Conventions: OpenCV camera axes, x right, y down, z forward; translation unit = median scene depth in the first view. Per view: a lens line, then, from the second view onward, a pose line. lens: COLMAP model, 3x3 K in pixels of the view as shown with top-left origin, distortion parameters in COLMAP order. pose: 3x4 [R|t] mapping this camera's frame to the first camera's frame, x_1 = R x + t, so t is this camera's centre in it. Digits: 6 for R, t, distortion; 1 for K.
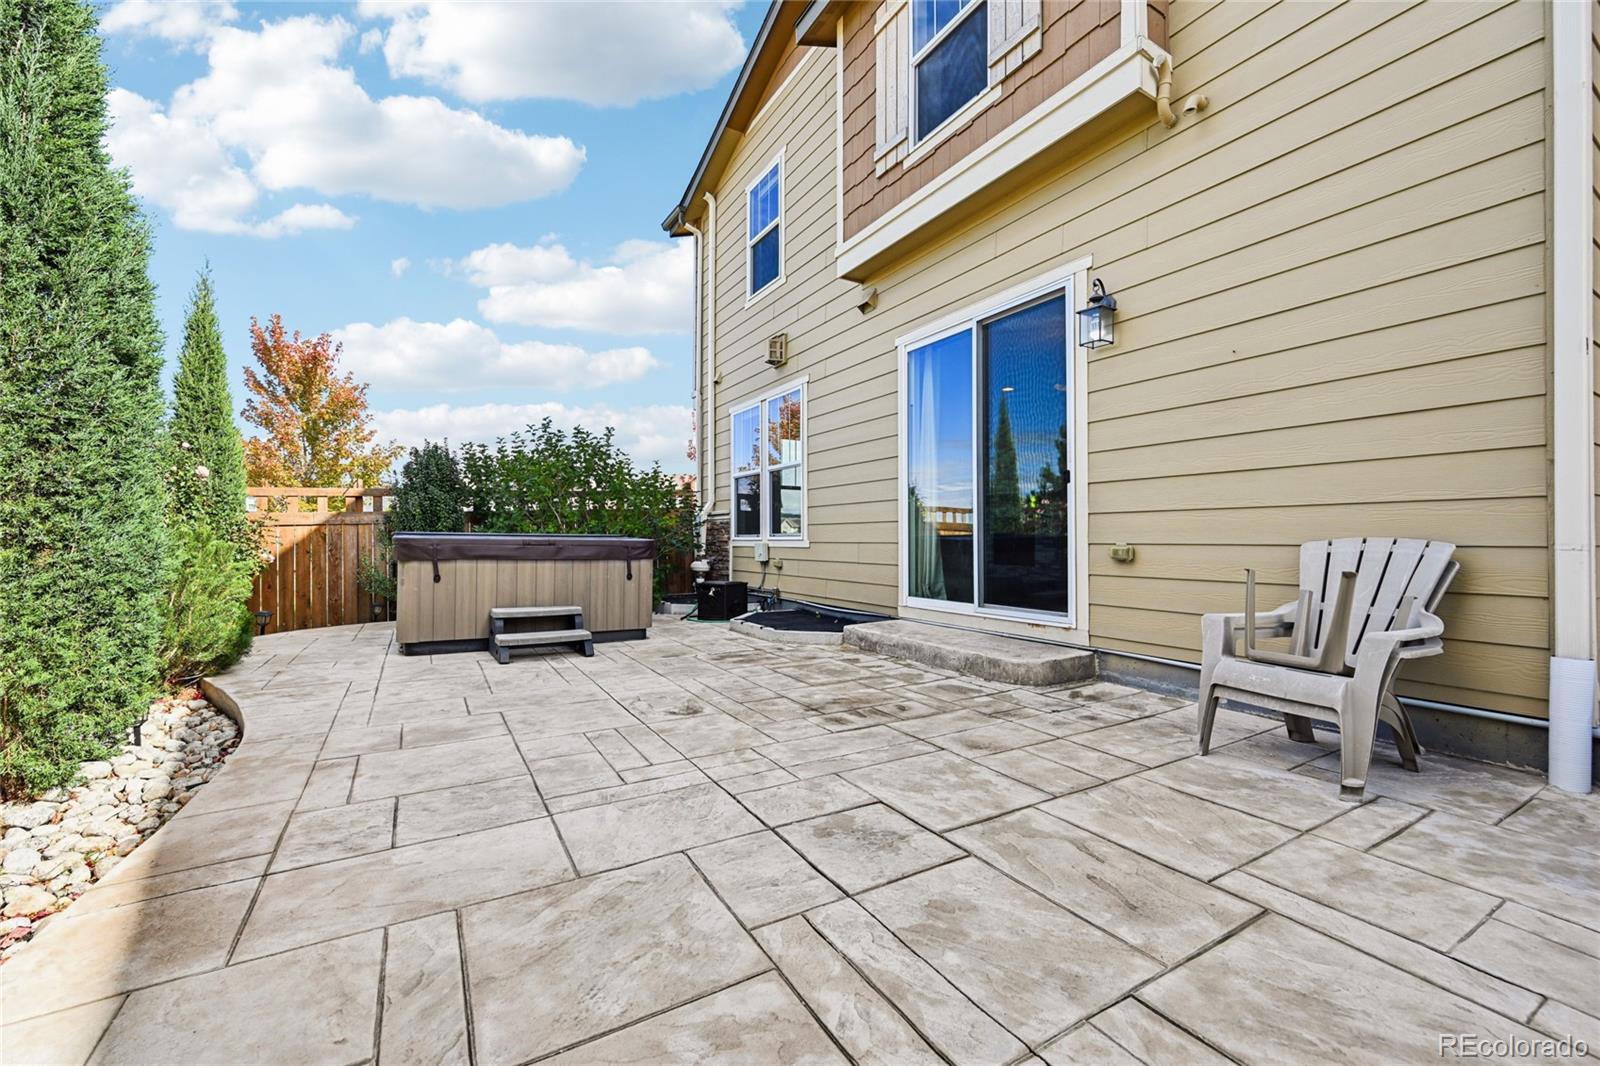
lens RADIAL K [[640.4, 0, 802.7], [0, 640.4, 535.0], [0, 0, 1]] dist [-0.000627, 0.000200]
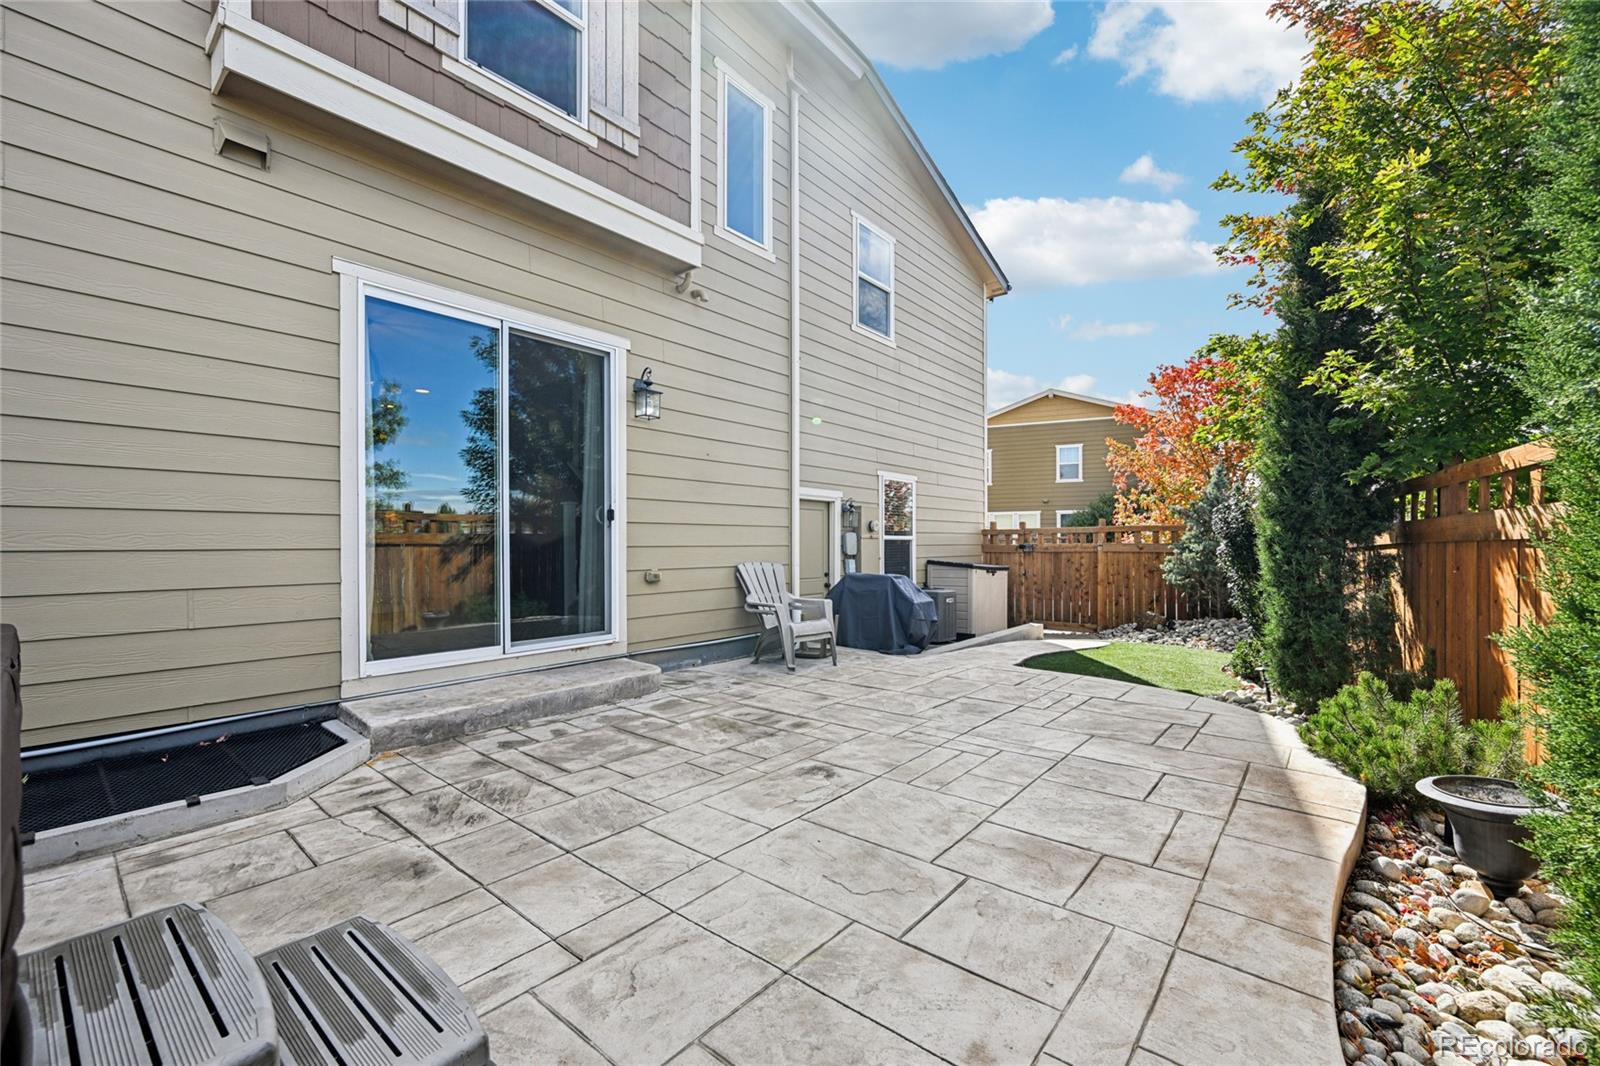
lens RADIAL K [[640.4, 0, 807.6], [0, 640.4, 544.5], [0, 0, 1]] dist [-0.000627, 0.000200]
pose [[-0.328677, 0.003035, 0.944438, -1.022940], [0.000580, 0.999995, -0.003011, -0.040114], [-0.944442, -0.000442, -0.328677, 1.305747]]
